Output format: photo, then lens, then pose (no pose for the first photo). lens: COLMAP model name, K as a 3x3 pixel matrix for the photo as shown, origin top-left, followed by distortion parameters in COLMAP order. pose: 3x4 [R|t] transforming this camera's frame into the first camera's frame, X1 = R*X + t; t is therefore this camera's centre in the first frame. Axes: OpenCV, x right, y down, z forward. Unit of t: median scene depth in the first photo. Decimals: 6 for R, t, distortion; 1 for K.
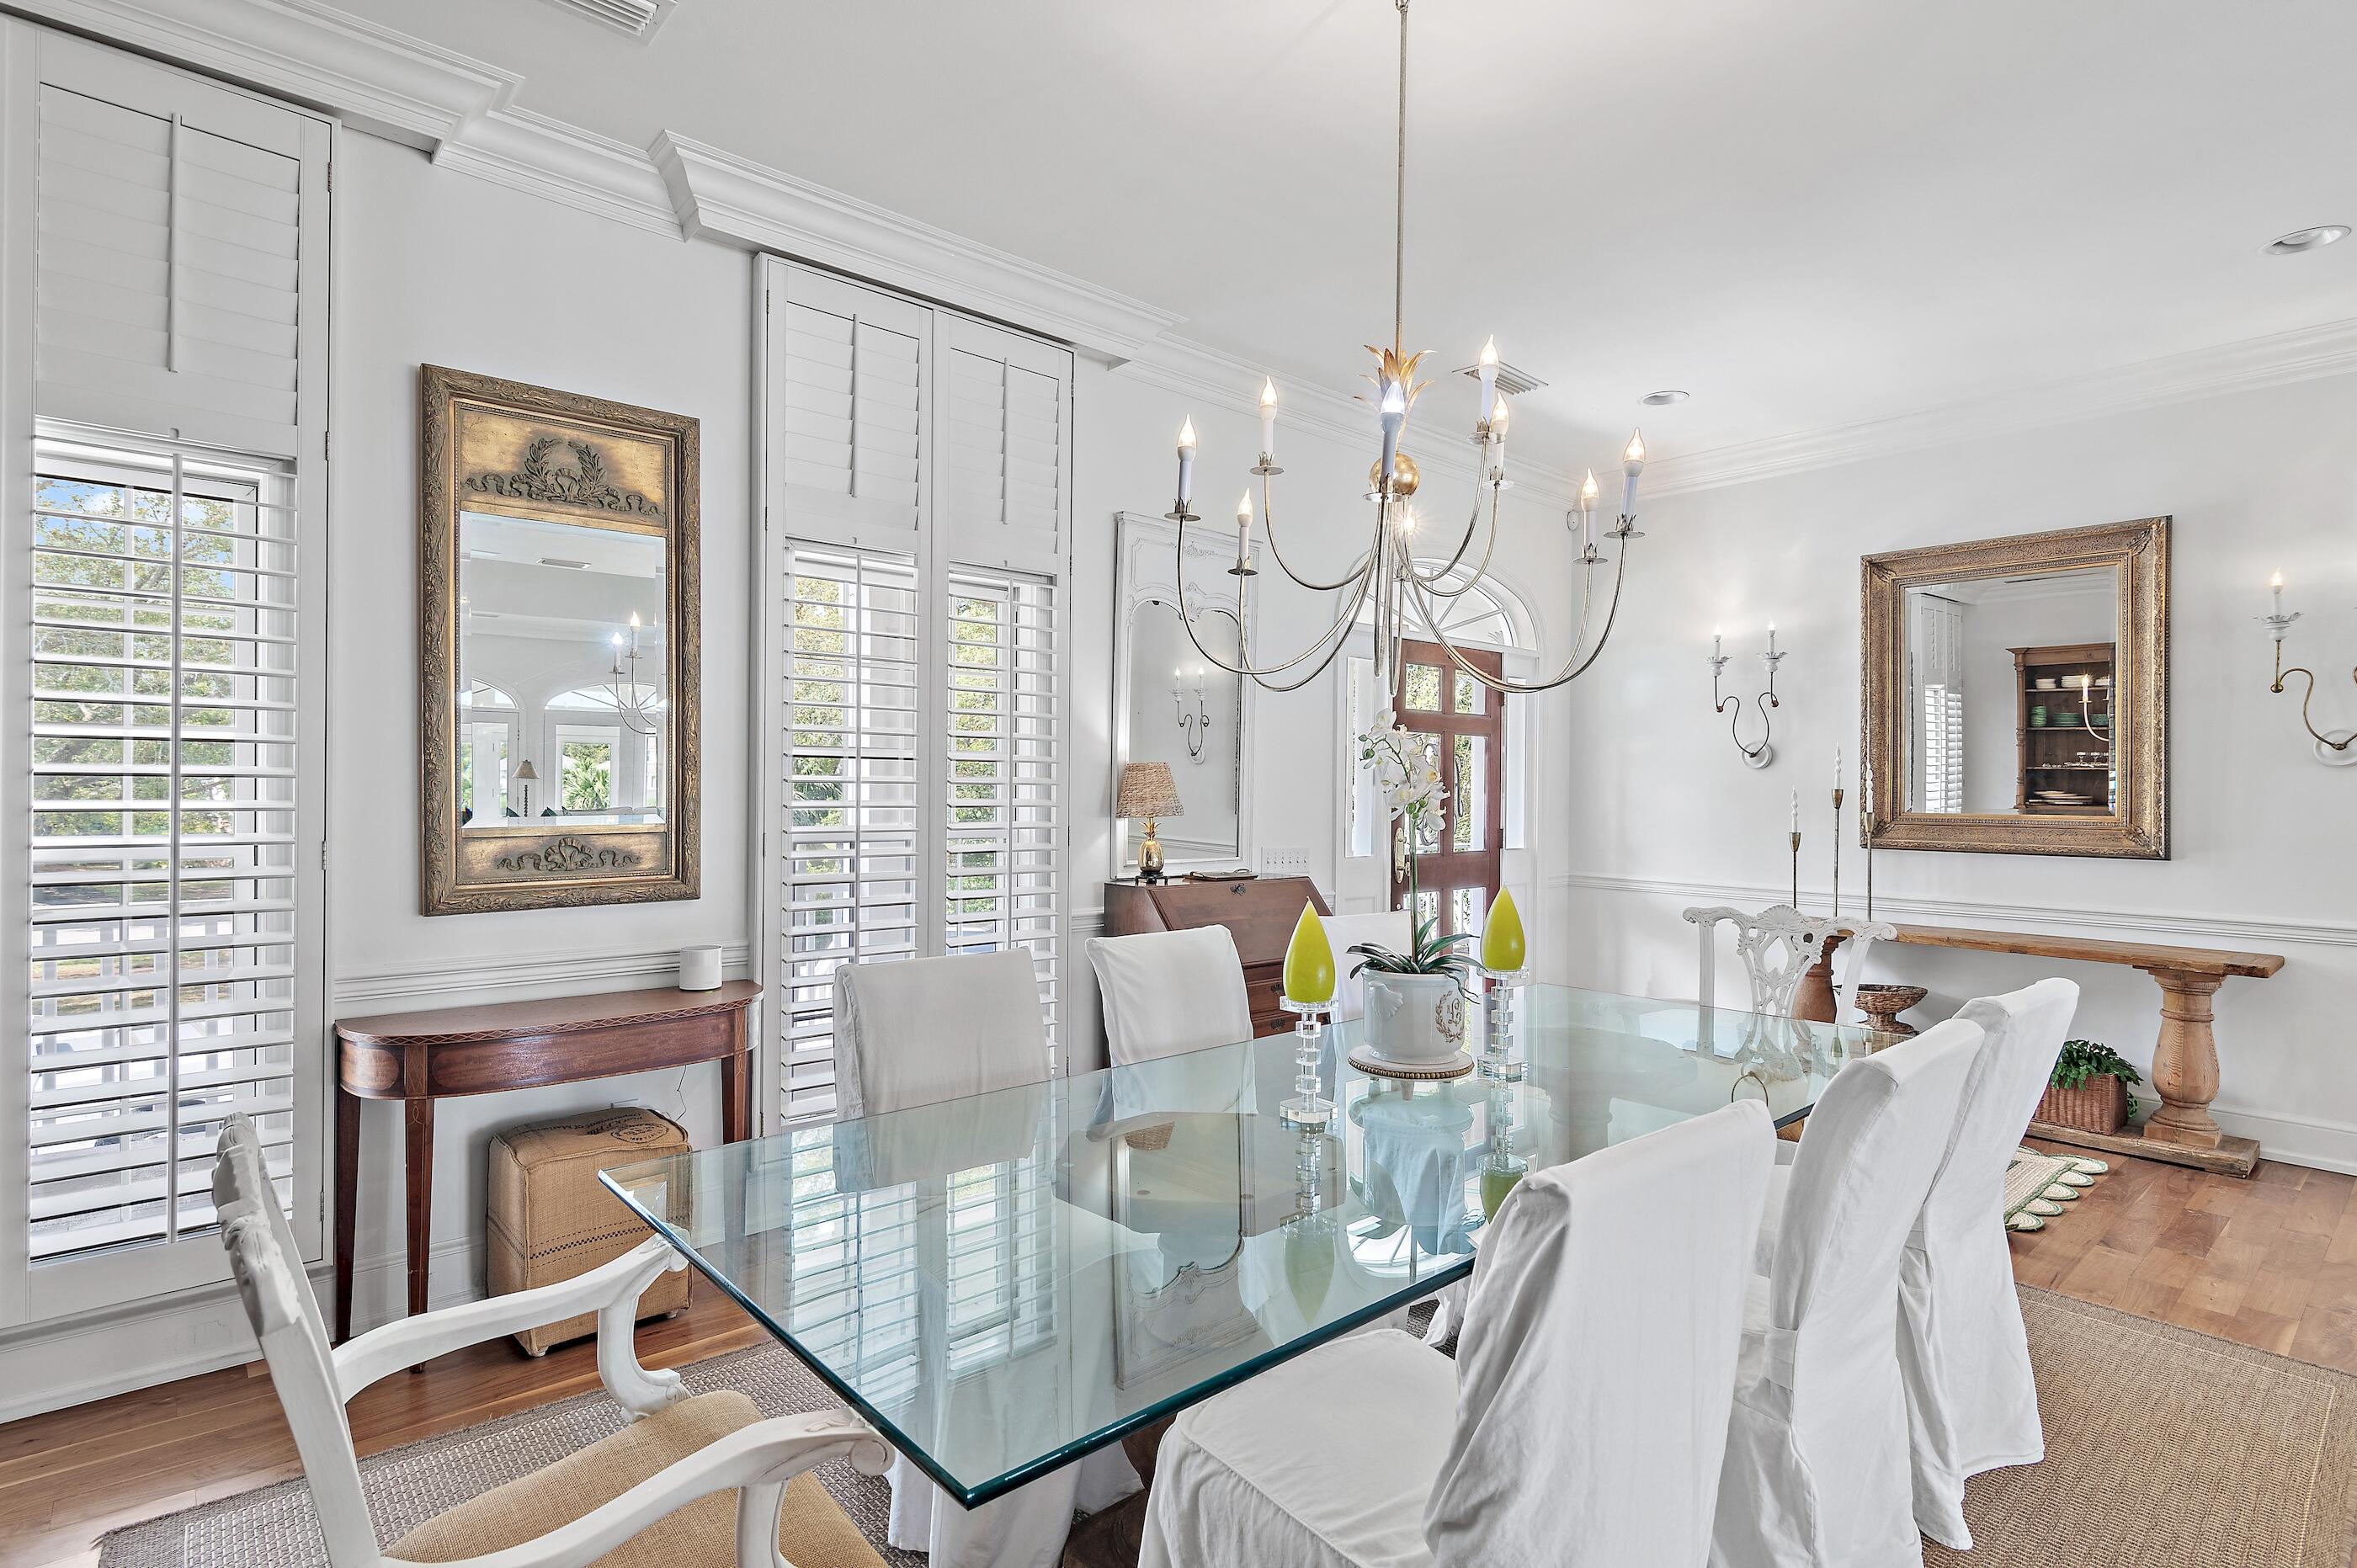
lens RADIAL K [[1174.7, 0, 1190.9], [0, 1174.7, 788.6], [0, 0, 1]] dist [-0.000380, -0.001872]
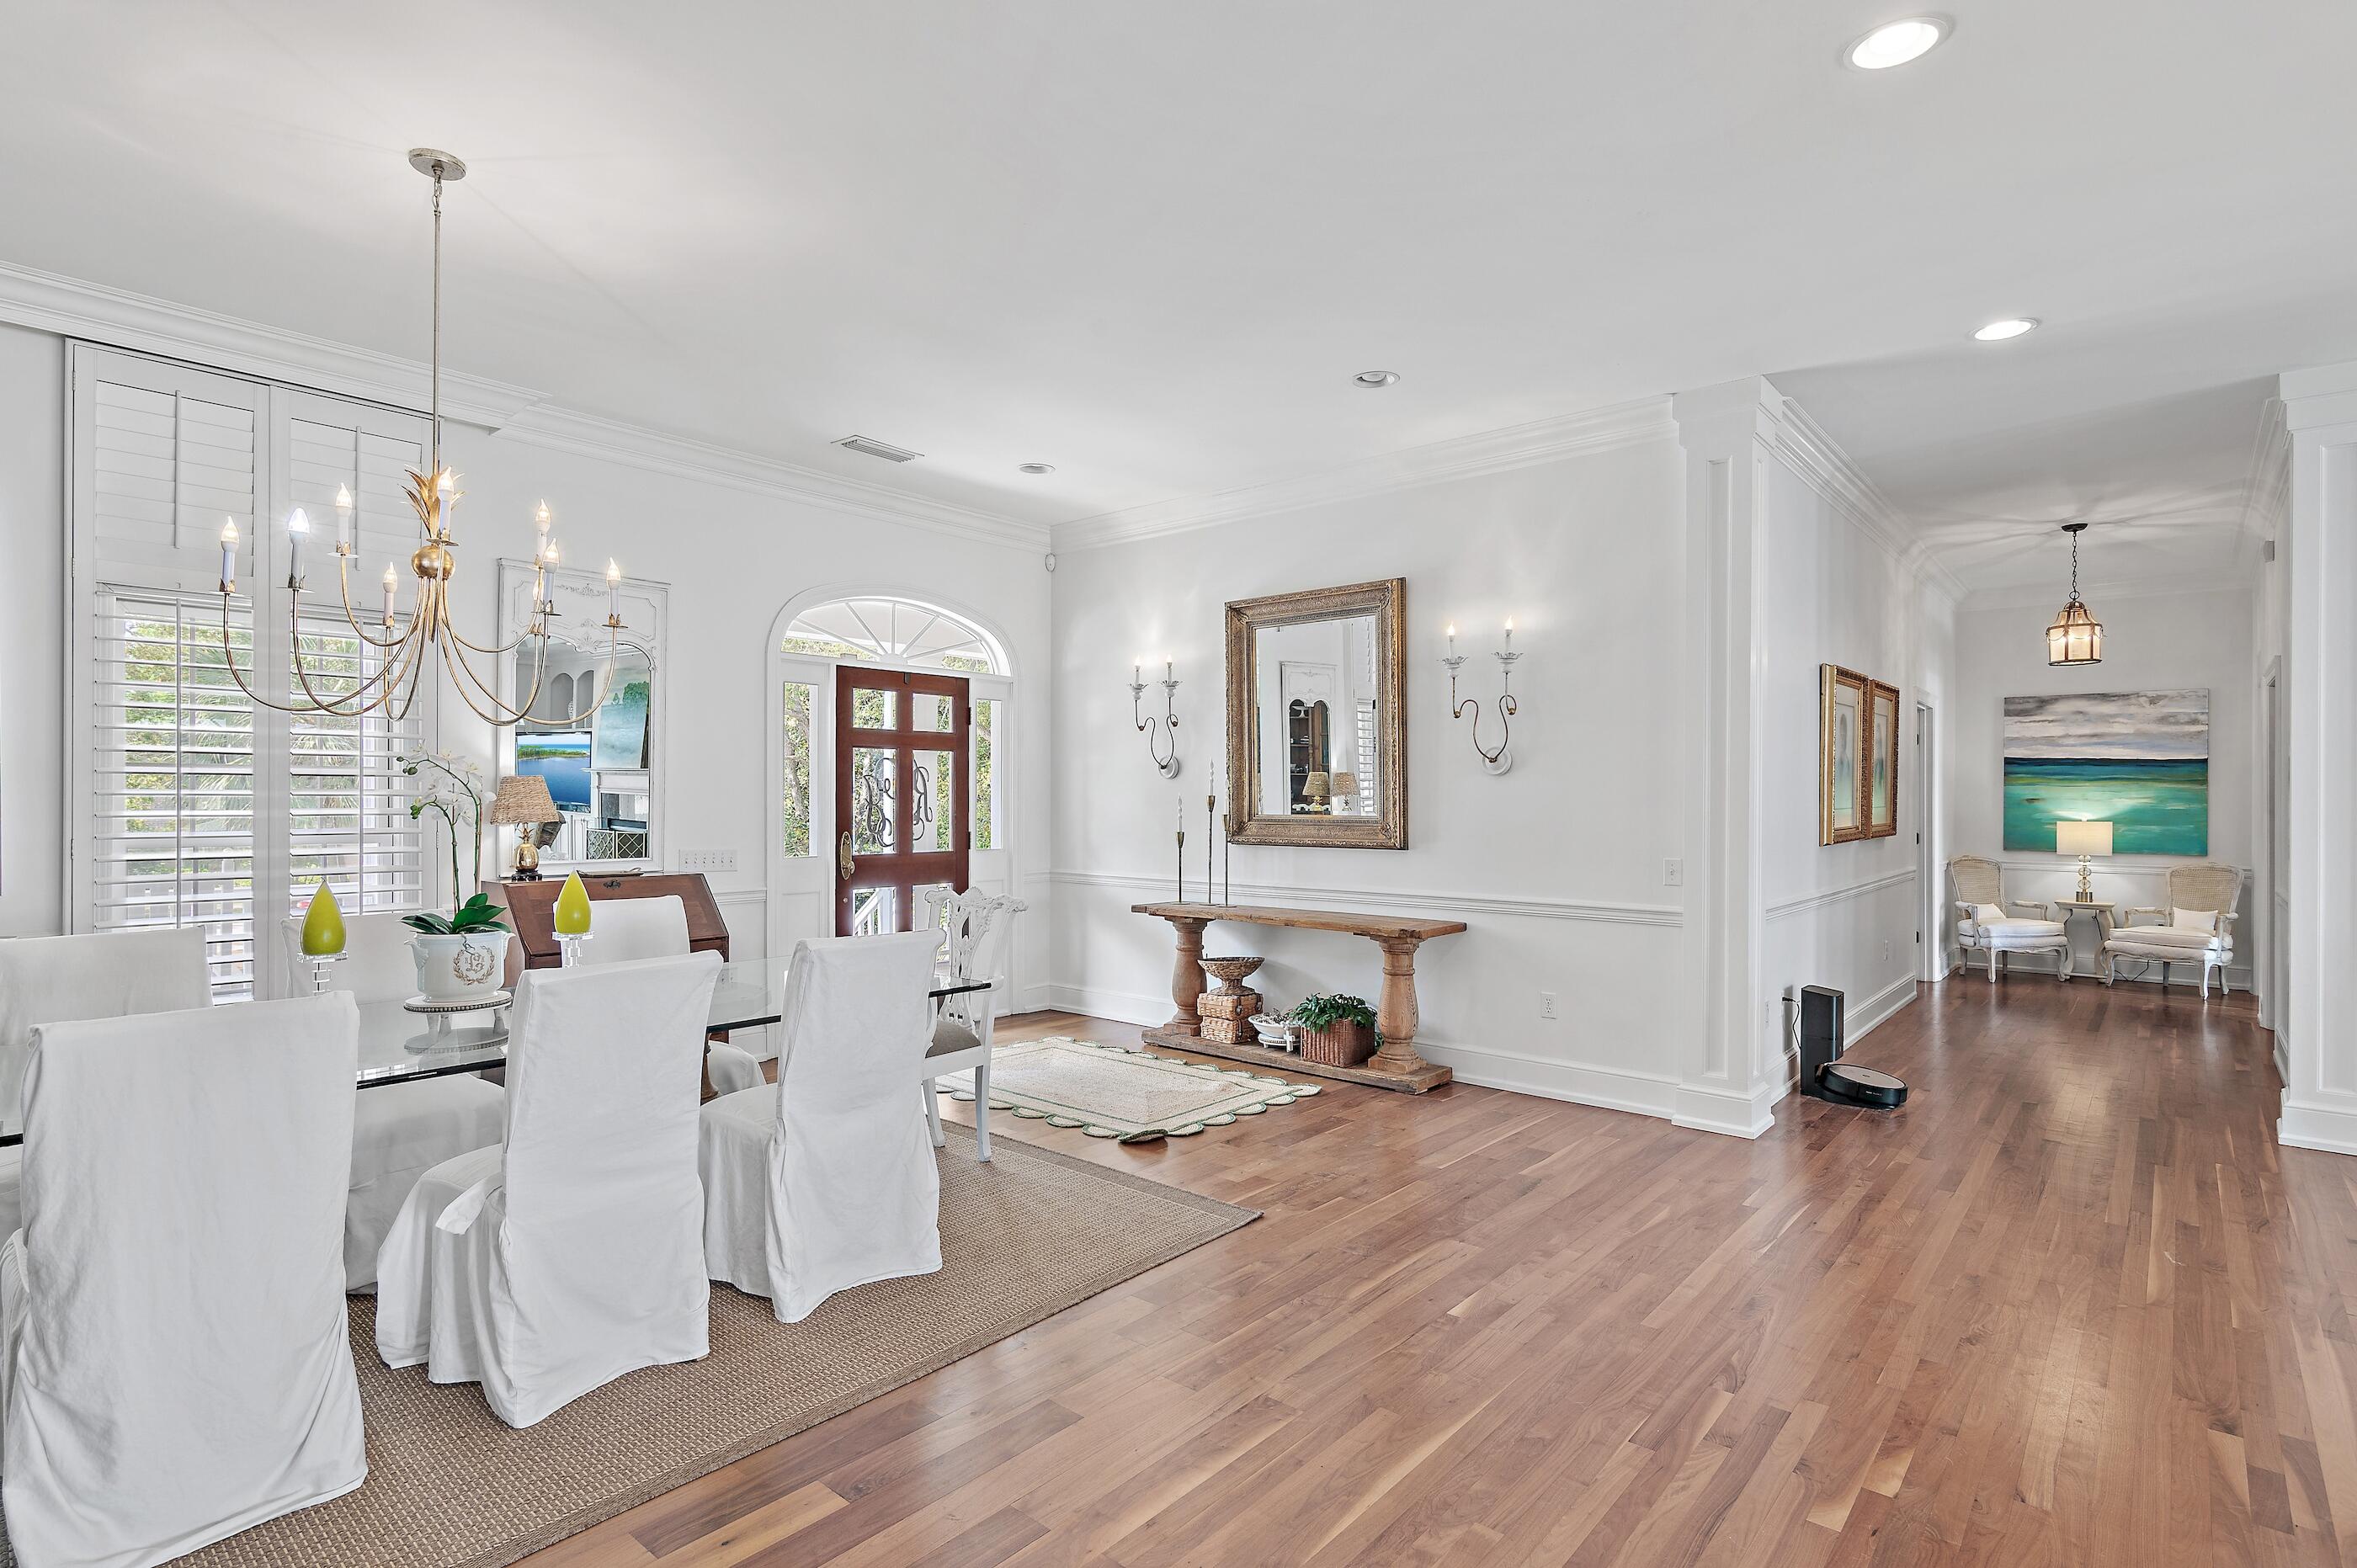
lens RADIAL K [[1174.7, 0, 1176.5], [0, 1174.7, 793.6], [0, 0, 1]] dist [-0.000380, -0.001872]
pose [[0.990196, -0.006492, 0.139536, 0.366983], [0.007109, 0.999967, -0.003922, 0.003192], [-0.139506, 0.004875, 0.990209, -0.196044]]
